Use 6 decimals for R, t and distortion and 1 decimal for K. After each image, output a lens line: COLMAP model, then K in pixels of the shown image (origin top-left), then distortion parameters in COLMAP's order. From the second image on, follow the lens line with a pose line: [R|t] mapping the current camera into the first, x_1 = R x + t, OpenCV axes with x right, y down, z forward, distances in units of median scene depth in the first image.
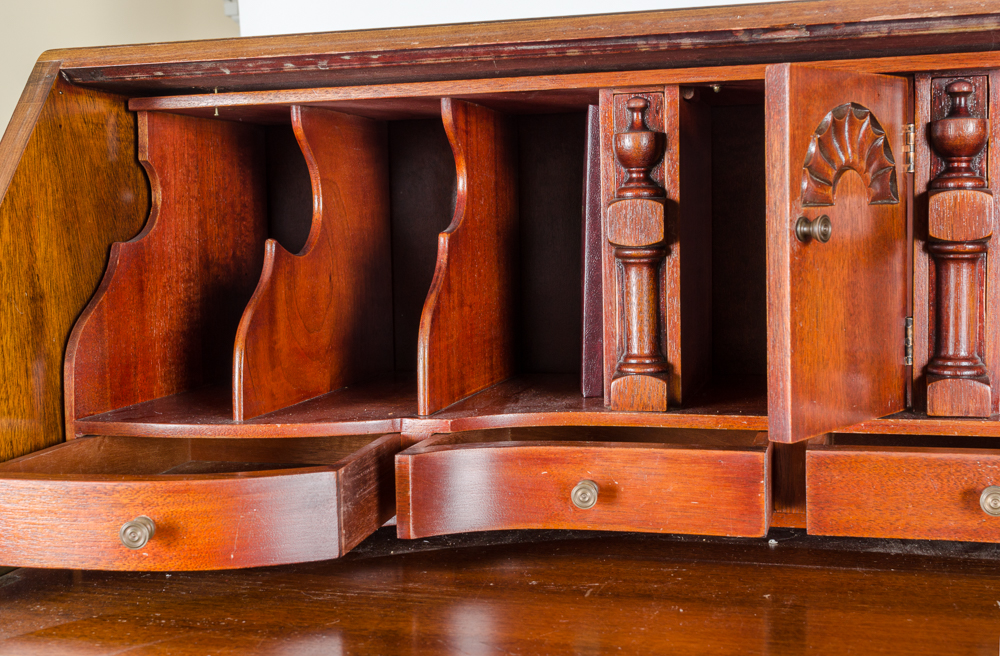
lens RADIAL K [[1284.7, 0, 495.1], [0, 1284.7, 329.0], [0, 0, 1]] dist [0.010967, 0.000000]
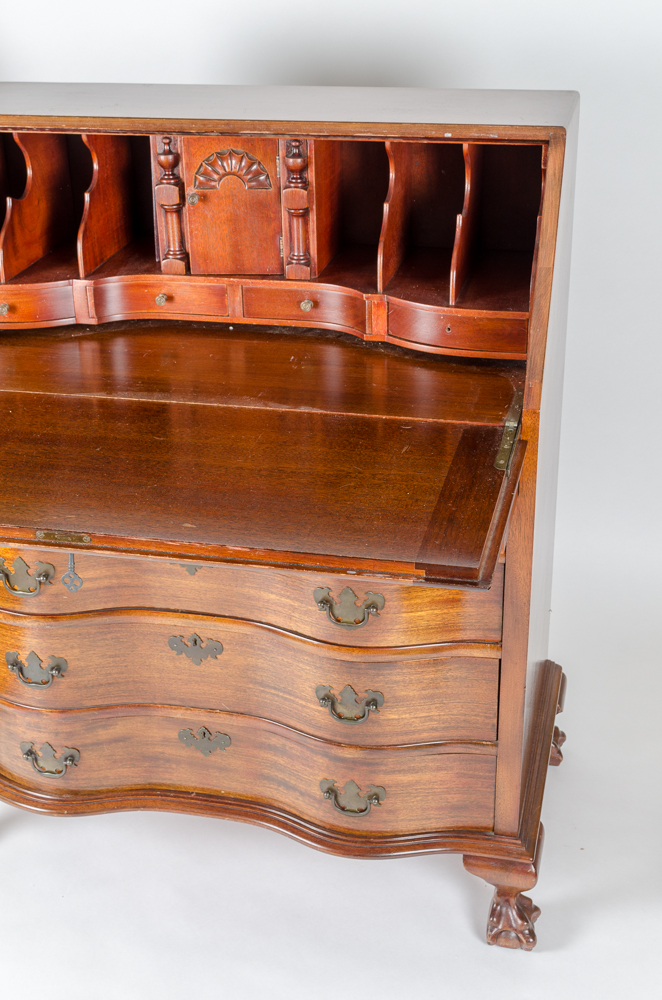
lens RADIAL K [[1325.8, 0, 329.2], [0, 1325.8, 503.5], [0, 0, 1]] dist [-0.005291, 0.000000]
pose [[0.998701, -0.024950, 0.044427, 0.297656], [0.006554, 0.927571, 0.373589, -0.484815], [-0.050530, -0.372813, 0.926530, -1.522784]]
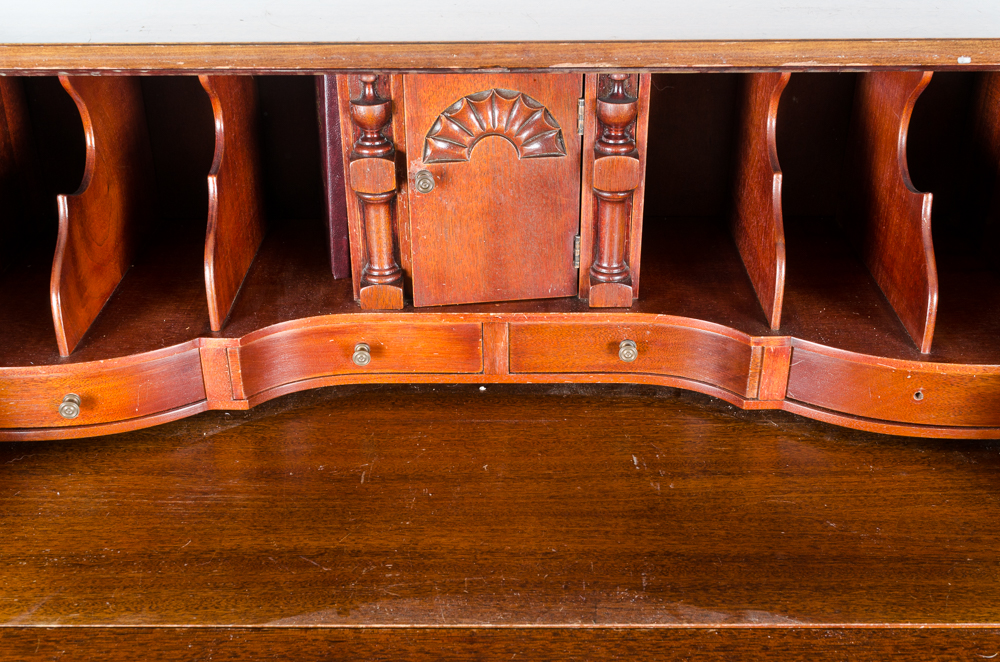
lens RADIAL K [[1124.3, 0, 500.6], [0, 1124.3, 325.1], [0, 0, 1]] dist [-0.007069, 0.000000]
pose [[0.962746, -0.116483, 0.244031, -0.059160], [0.009941, 0.917097, 0.398539, -0.409271], [-0.270223, -0.381266, 0.884090, -0.065939]]
